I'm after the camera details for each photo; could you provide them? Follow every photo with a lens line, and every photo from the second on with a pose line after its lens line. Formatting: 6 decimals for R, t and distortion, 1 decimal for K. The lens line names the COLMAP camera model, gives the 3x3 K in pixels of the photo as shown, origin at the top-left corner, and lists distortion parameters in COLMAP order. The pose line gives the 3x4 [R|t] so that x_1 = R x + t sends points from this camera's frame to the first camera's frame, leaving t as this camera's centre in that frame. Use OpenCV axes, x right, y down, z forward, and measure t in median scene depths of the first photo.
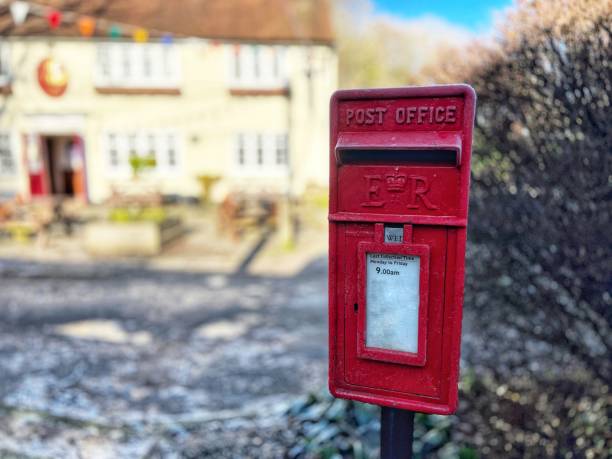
lens RADIAL K [[473.5, 0, 306.0], [0, 473.5, 229.5], [0, 0, 1]] dist [0.112933, -0.162844]
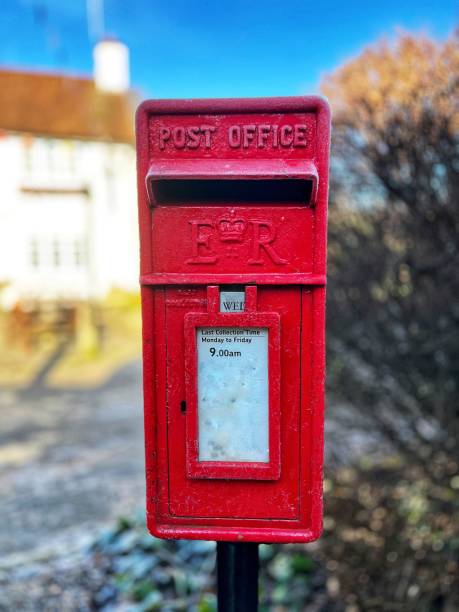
lens RADIAL K [[473.5, 0, 229.5], [0, 473.5, 306.0], [0, 0, 1]] dist [0.112933, -0.162844]
pose [[0.969713, -0.031992, 0.242143, 0.002195], [0.046373, 0.997467, -0.053927, 0.032212], [-0.239804, 0.063523, 0.968741, 0.165218]]
